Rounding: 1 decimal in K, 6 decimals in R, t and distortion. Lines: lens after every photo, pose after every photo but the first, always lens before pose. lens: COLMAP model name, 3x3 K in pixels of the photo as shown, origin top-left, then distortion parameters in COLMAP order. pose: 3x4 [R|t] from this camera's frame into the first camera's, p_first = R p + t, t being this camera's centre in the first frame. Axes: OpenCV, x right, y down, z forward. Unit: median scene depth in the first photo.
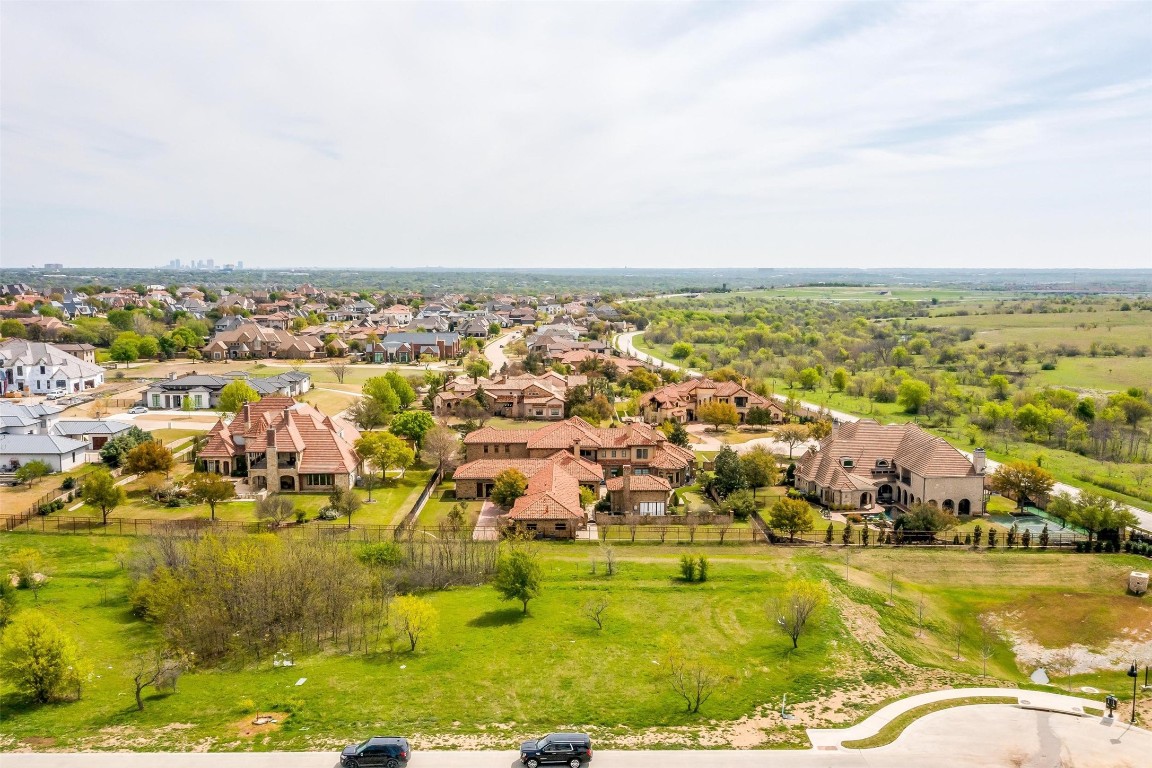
lens RADIAL K [[960.4, 0, 576.0], [0, 960.4, 384.0], [0, 0, 1]] dist [-0.004822, -0.000984]
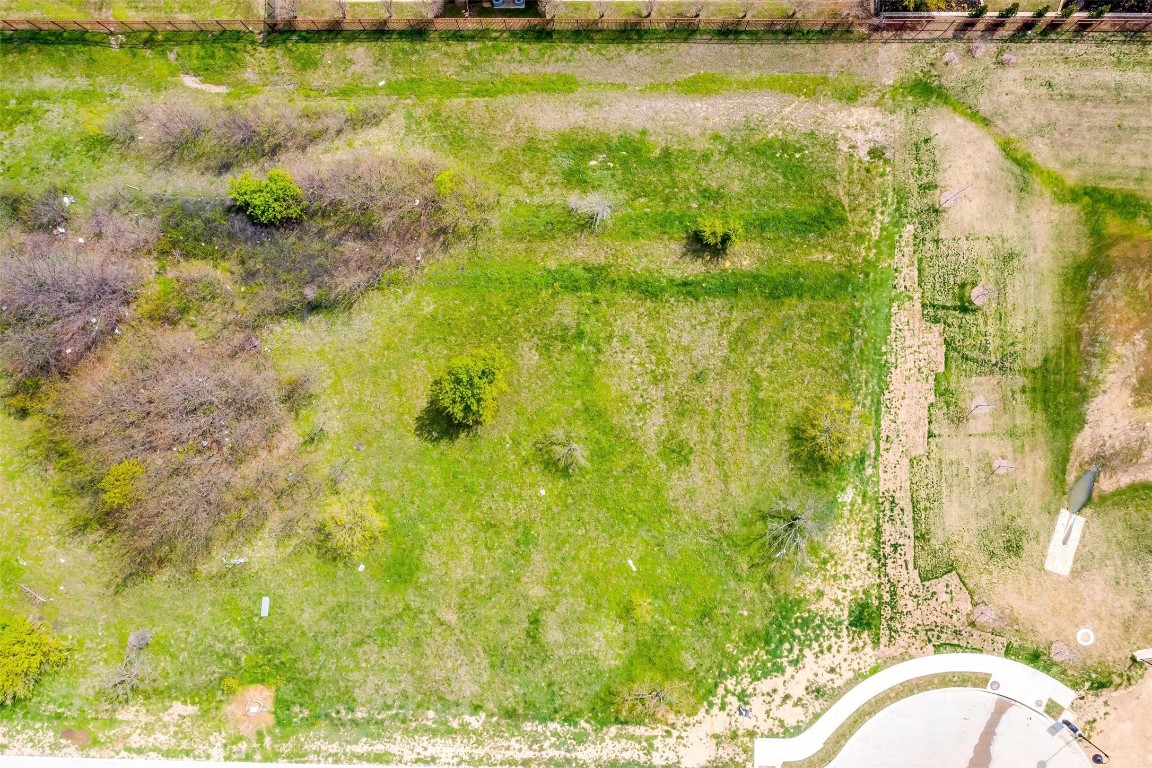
lens RADIAL K [[960.4, 0, 576.0], [0, 960.4, 384.0], [0, 0, 1]] dist [-0.004822, -0.000984]
pose [[0.997861, 0.015158, -0.063589, 0.099942], [0.060978, 0.134748, 0.989002, -0.744883], [0.023559, -0.990764, 0.133535, 1.217280]]
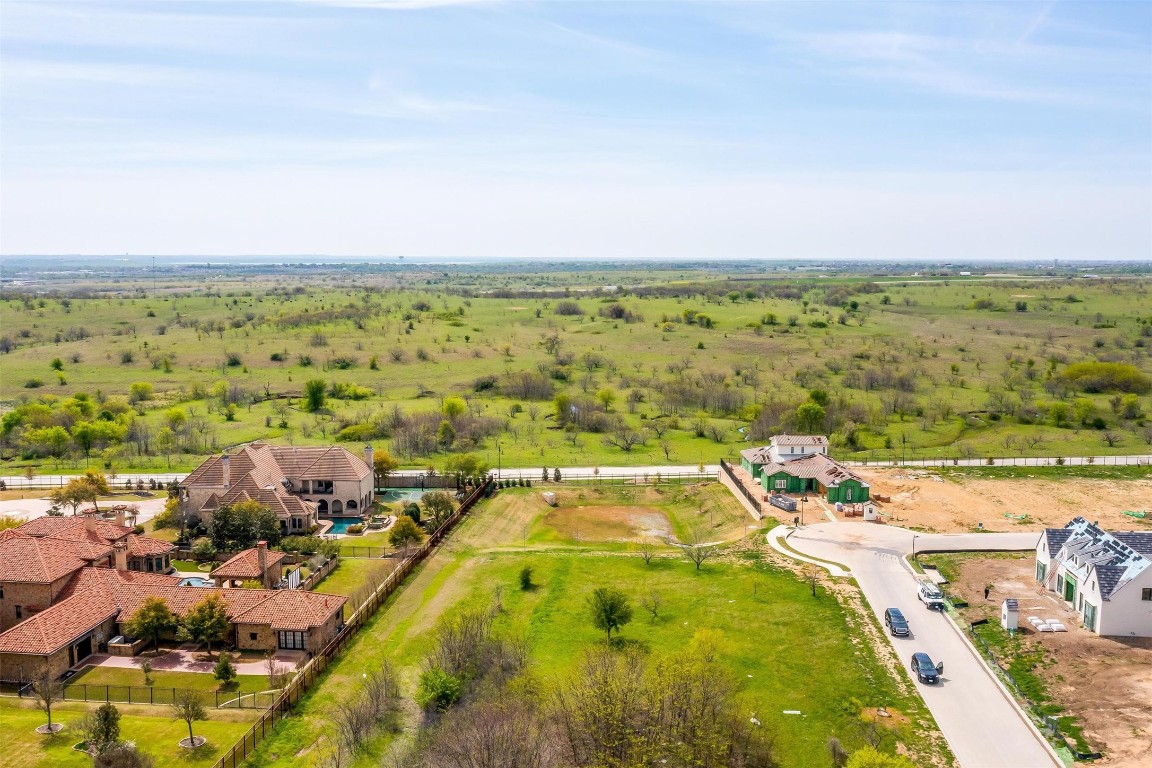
lens RADIAL K [[996.3, 0, 576.0], [0, 996.3, 384.0], [0, 0, 1]] dist [-0.003113, -0.002362]
pose [[0.111514, -0.129240, 0.985323, -1.553633], [0.115251, 0.986499, 0.116351, -0.254578], [-0.987057, 0.100585, 0.124904, 1.176661]]
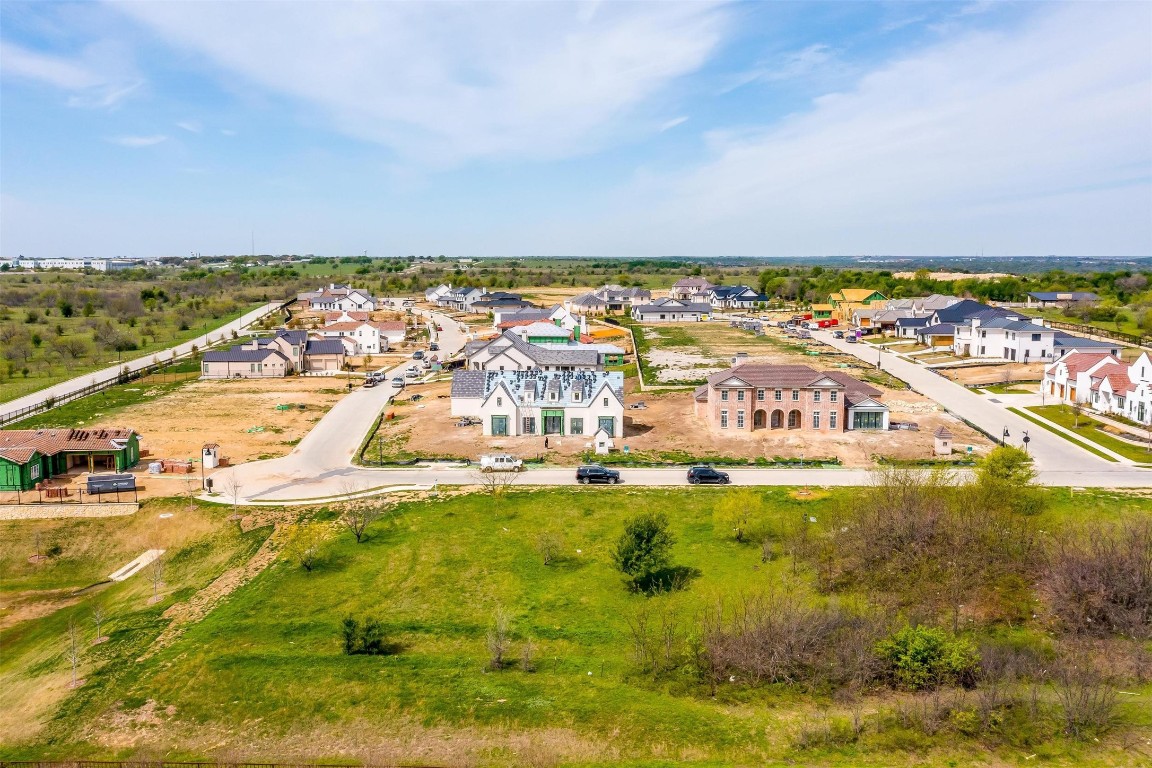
lens RADIAL K [[960.4, 0, 576.0], [0, 960.4, 384.0], [0, 0, 1]] dist [-0.004822, -0.000984]
pose [[-0.999046, -0.007446, 0.043035, -0.051932], [0.003286, 0.969752, 0.244070, -0.161609], [-0.043551, 0.243979, -0.968802, 2.348900]]
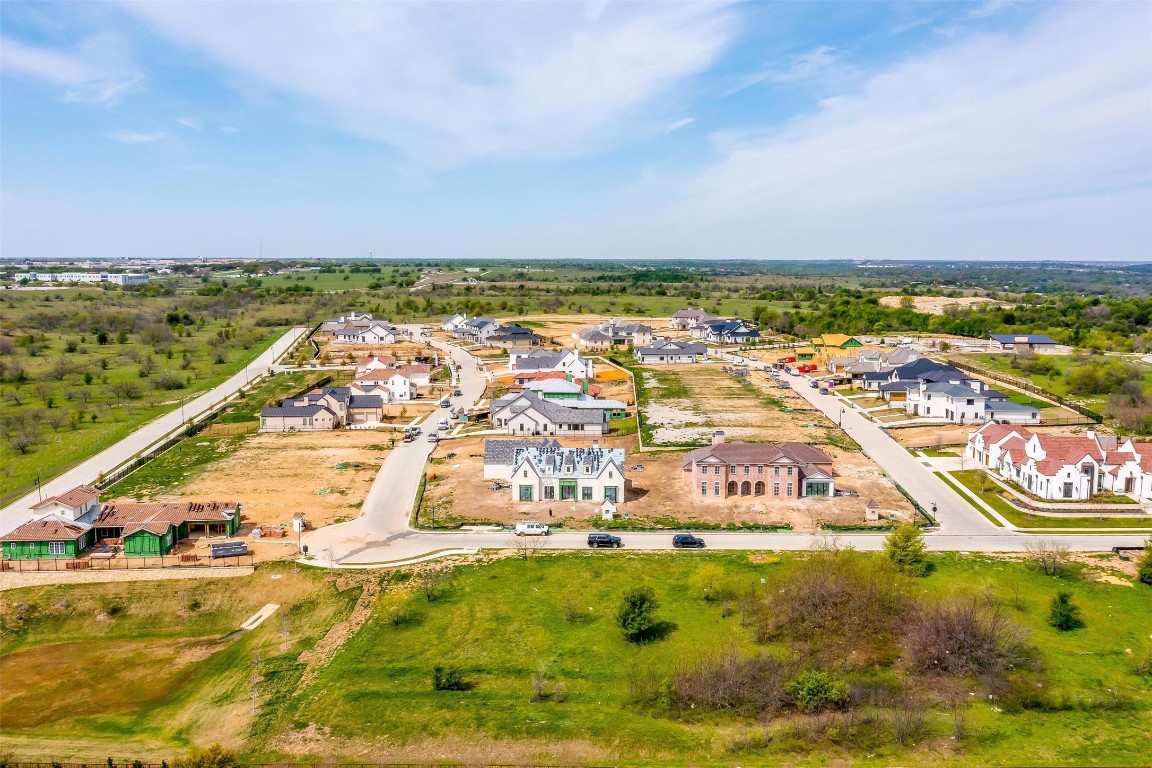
lens RADIAL K [[955.2, 0, 606.5], [0, 955.2, 384.8], [0, 0, 1]] dist [-0.010377, -0.002487]
pose [[-0.999831, -0.008988, 0.016047, -0.055260], [-0.004792, 0.969629, 0.244532, -0.438760], [-0.017758, 0.244414, -0.969508, 2.732824]]
